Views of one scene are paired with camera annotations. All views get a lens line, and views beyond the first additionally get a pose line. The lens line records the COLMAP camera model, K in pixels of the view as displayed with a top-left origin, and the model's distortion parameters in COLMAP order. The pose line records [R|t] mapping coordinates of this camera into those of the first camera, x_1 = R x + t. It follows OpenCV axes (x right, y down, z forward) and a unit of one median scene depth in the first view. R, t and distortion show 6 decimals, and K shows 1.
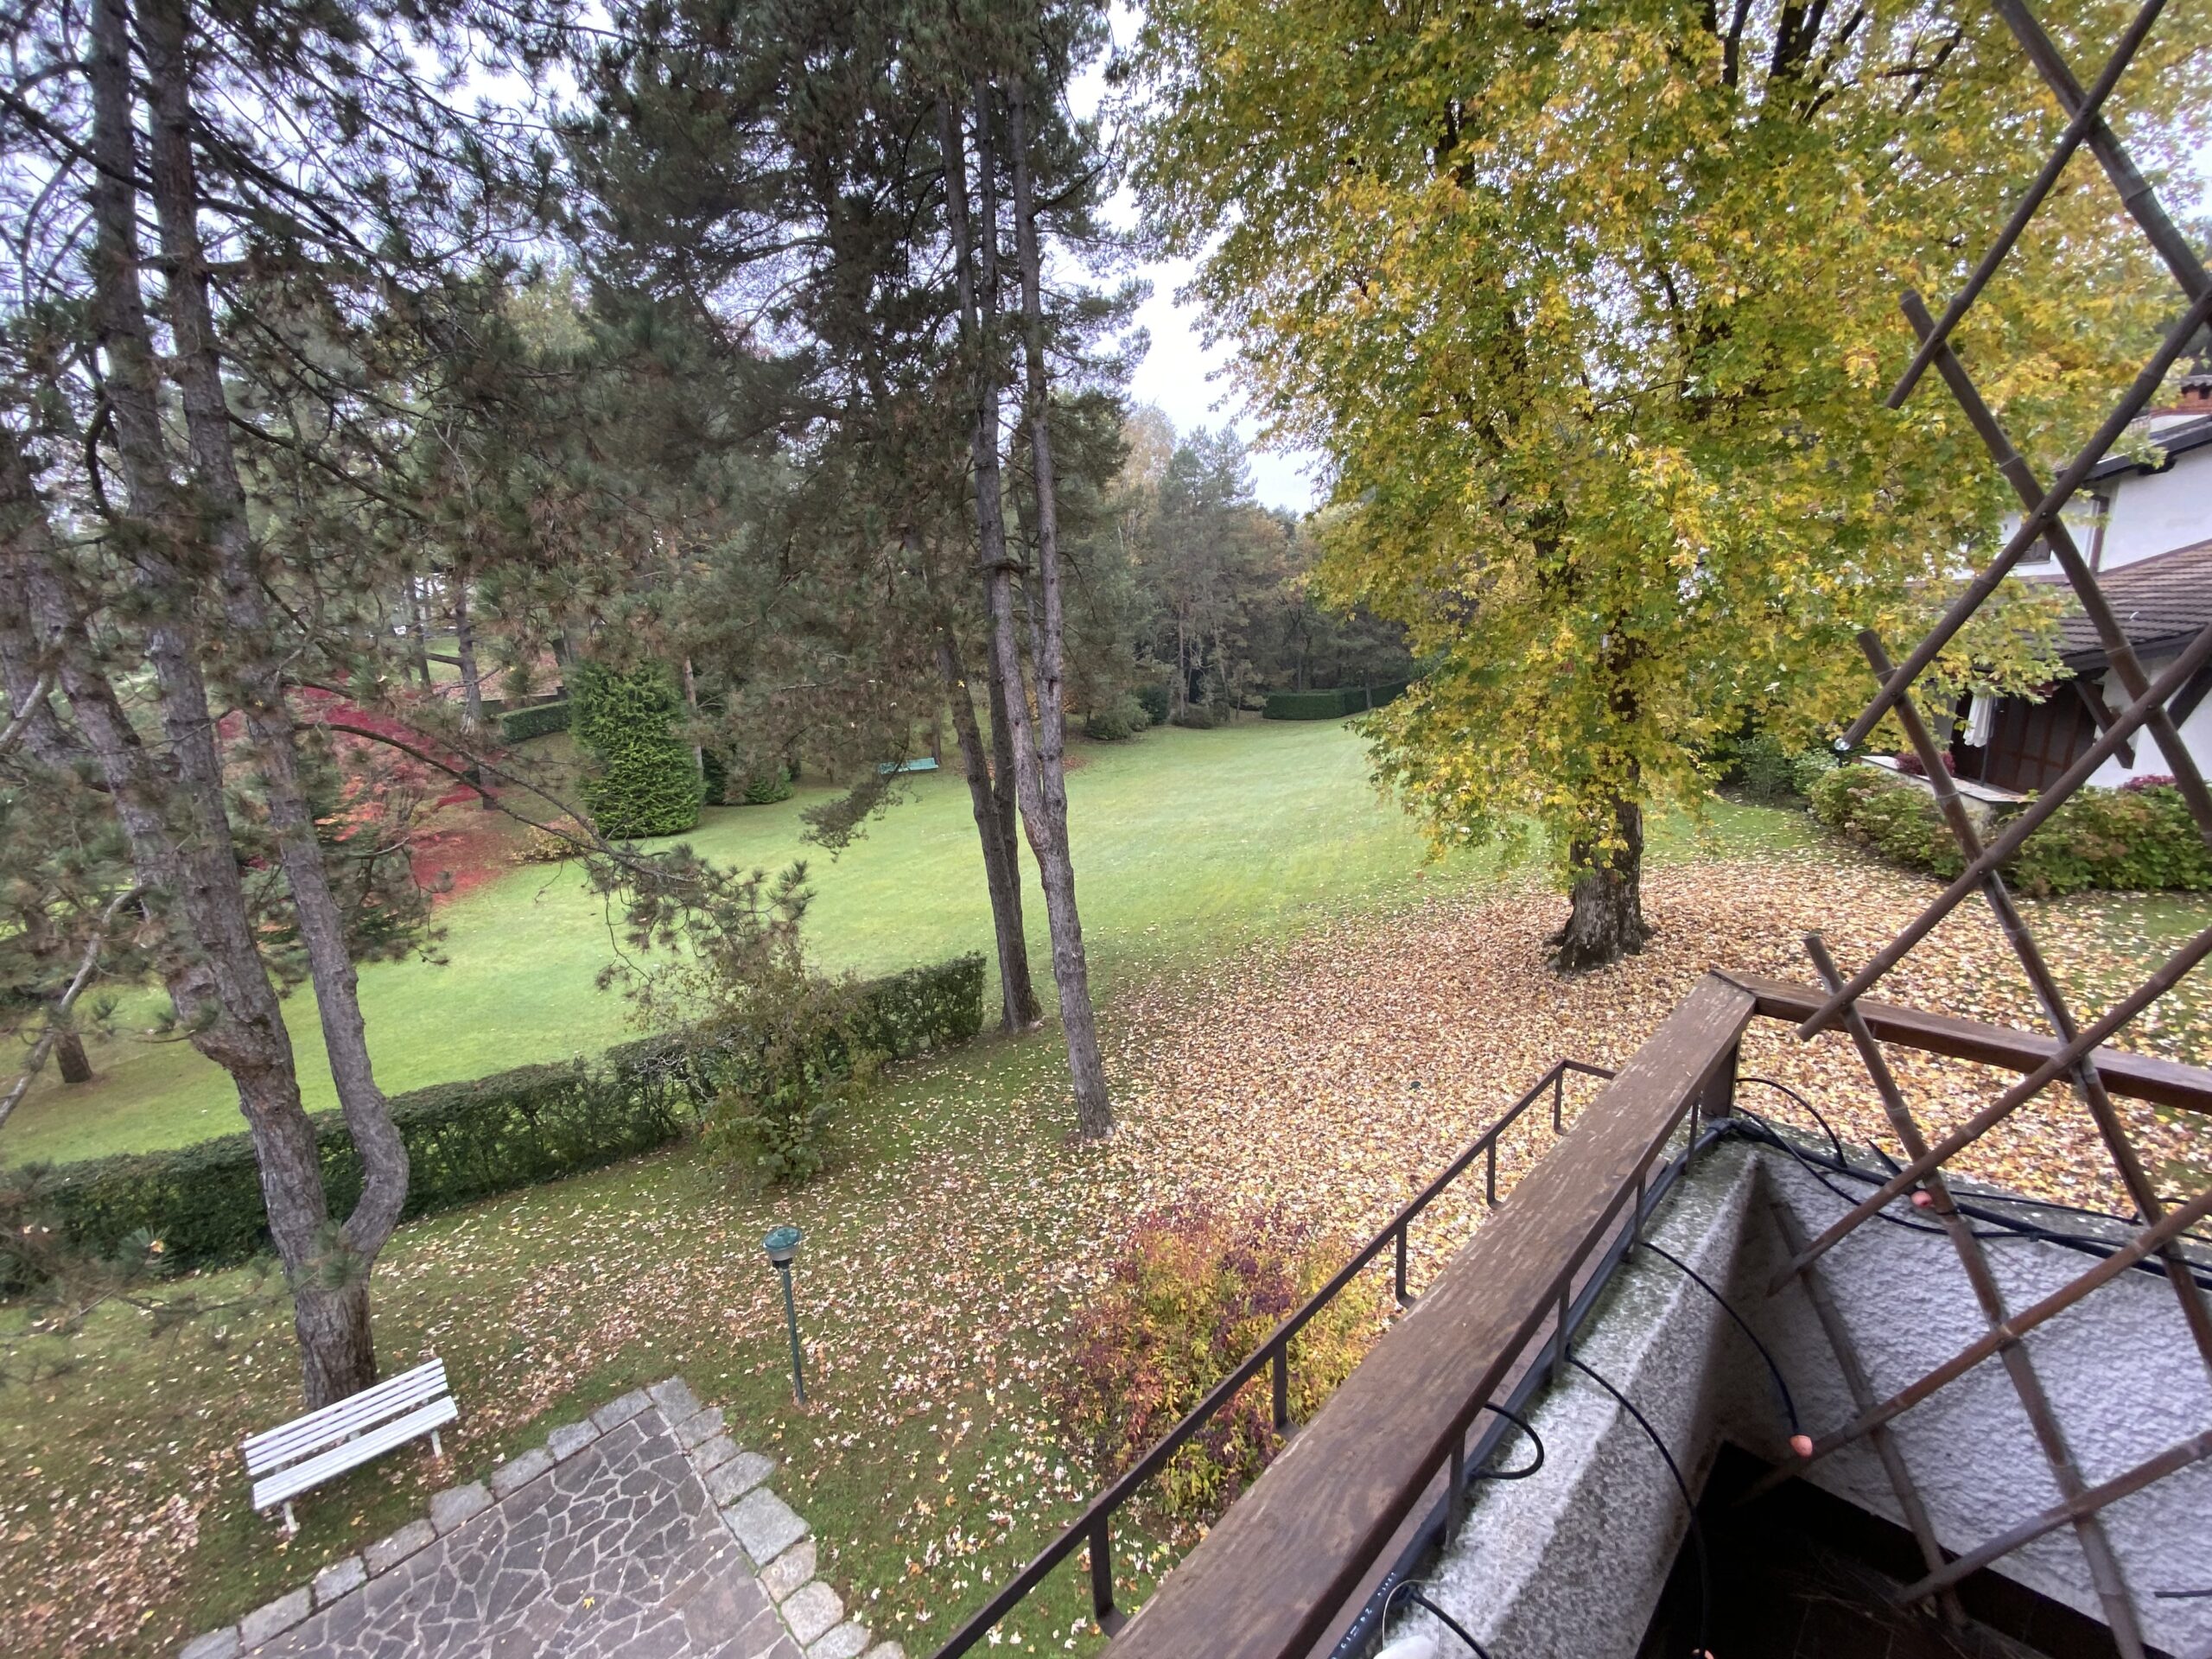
lens RADIAL K [[886.9, 0, 1091.0], [0, 886.9, 856.7], [0, 0, 1]] dist [0.009094, -0.009151]
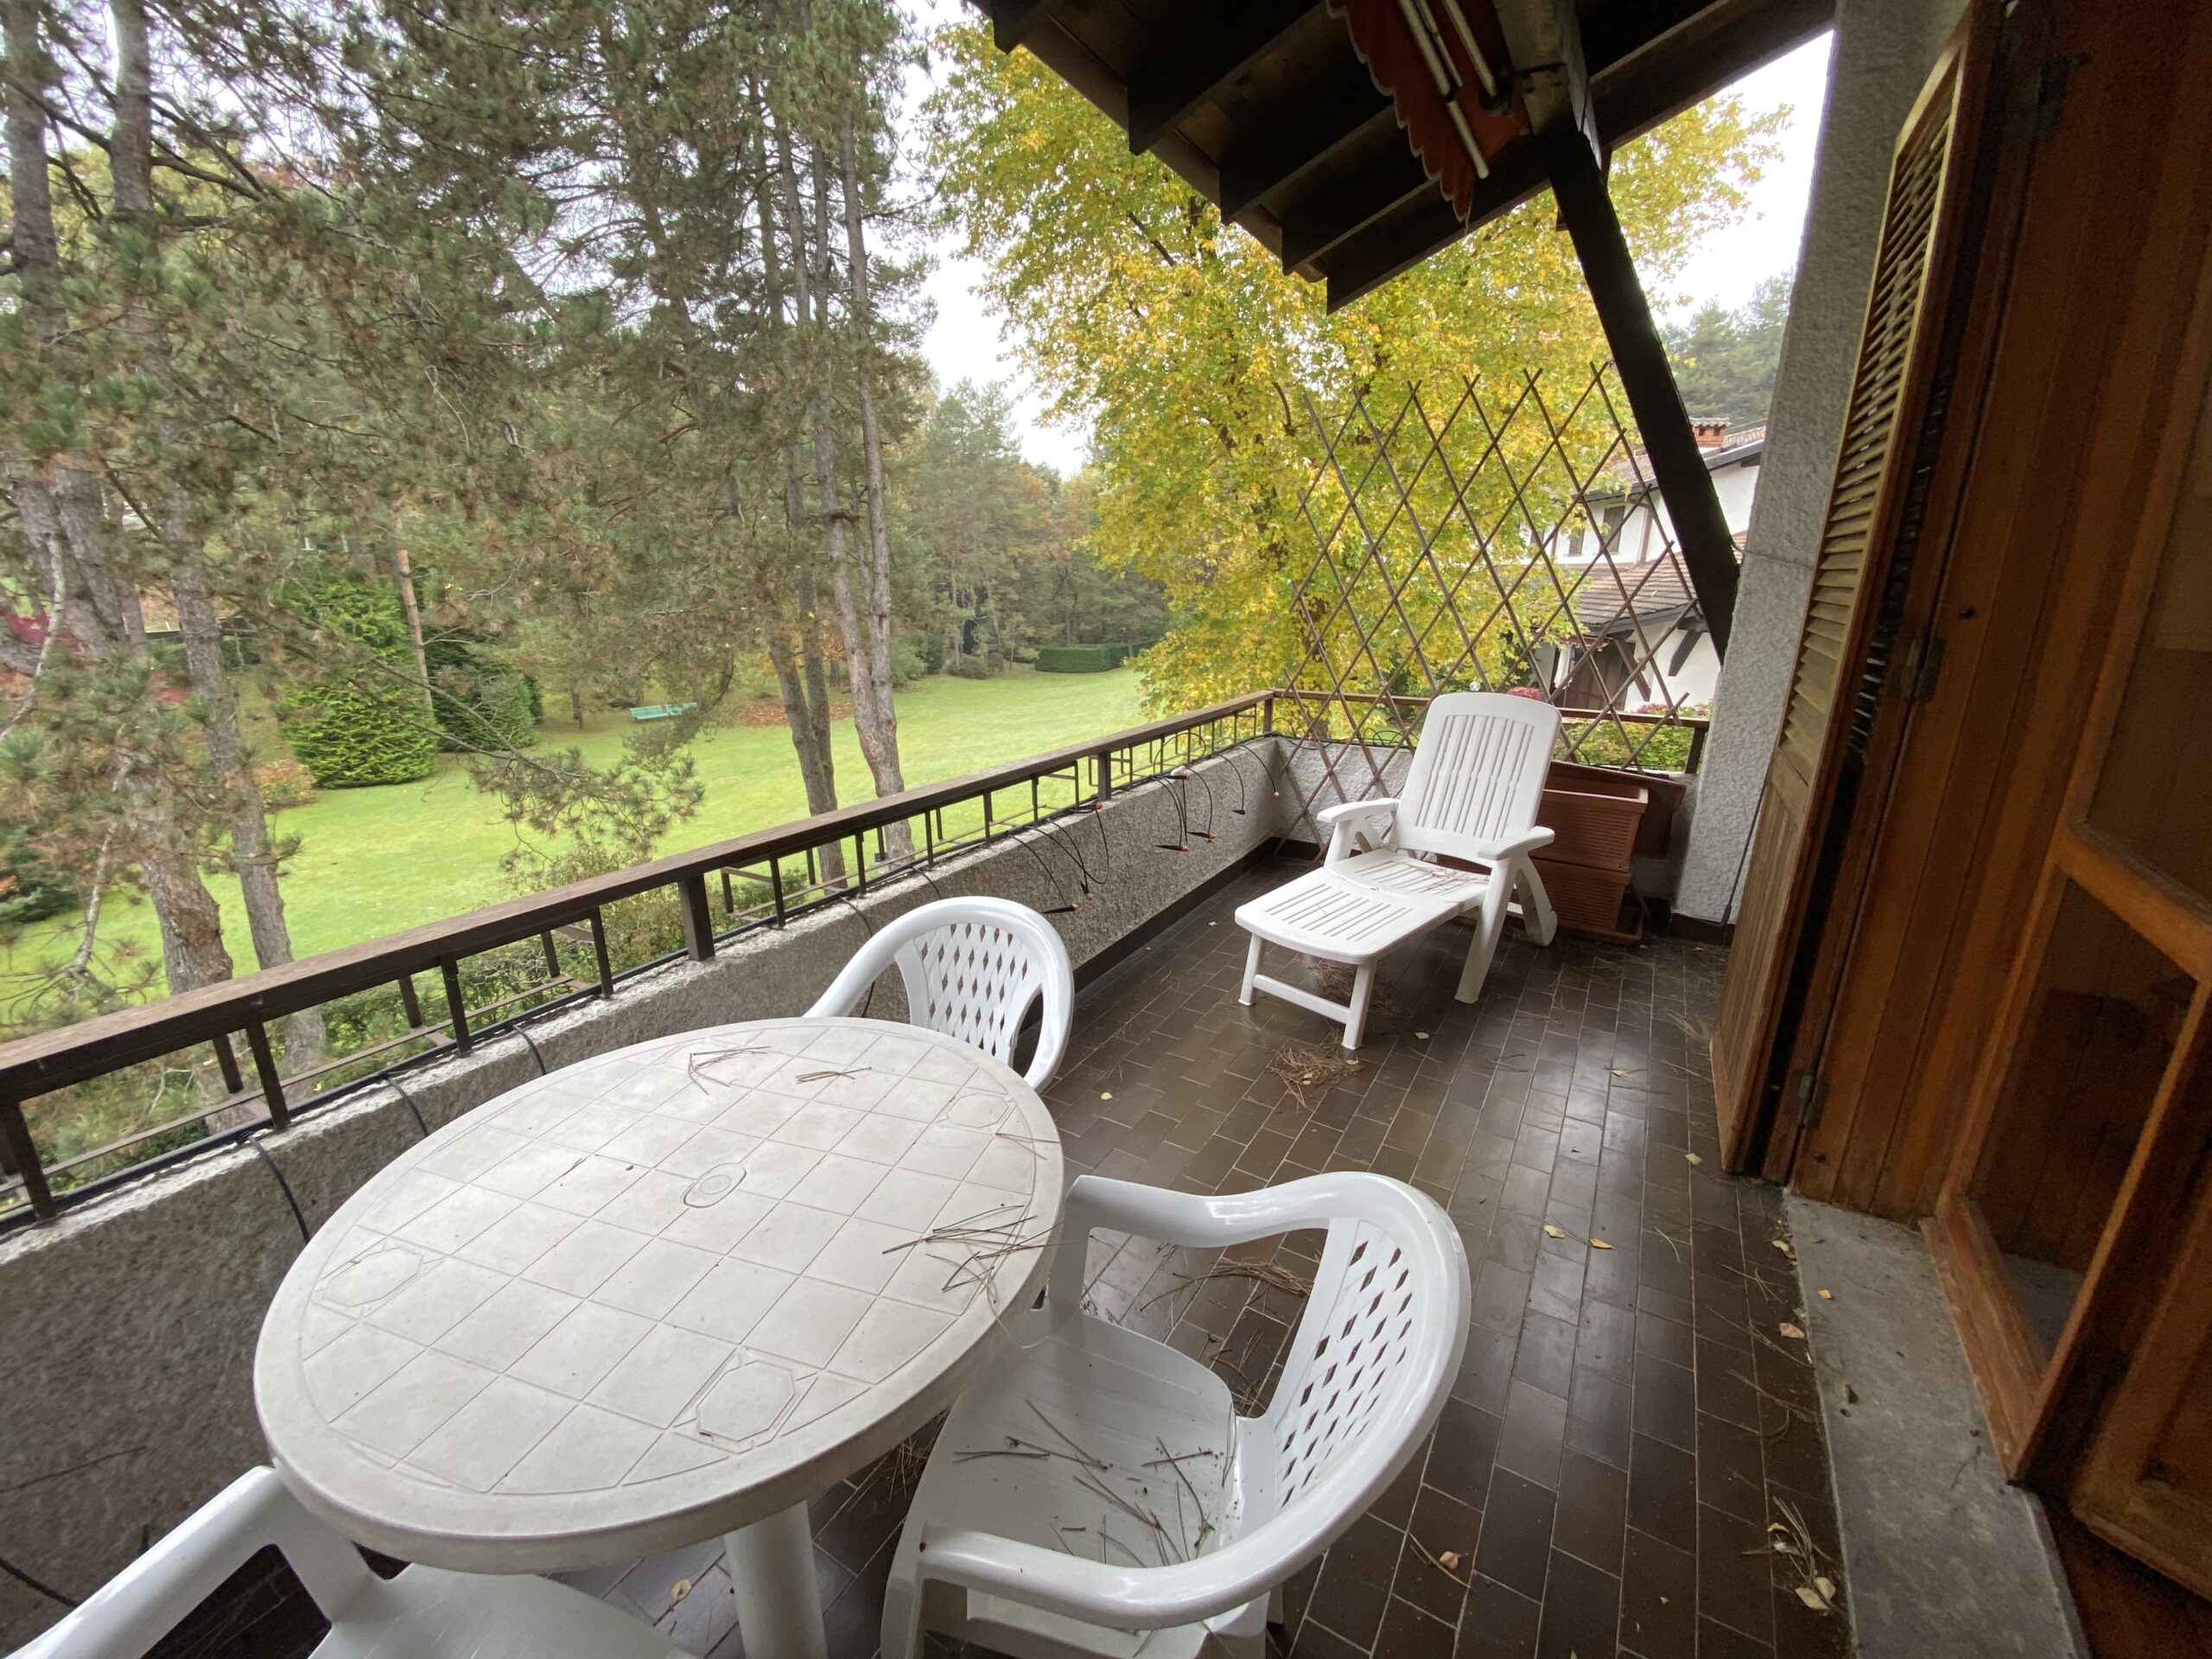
lens RADIAL K [[886.9, 0, 1088.9], [0, 886.9, 843.5], [0, 0, 1]] dist [0.009094, -0.009151]
pose [[0.967790, -0.029745, 0.249995, -0.130101], [0.020748, 0.999041, 0.038548, 0.100002], [-0.250901, -0.032119, 0.967480, -0.349105]]
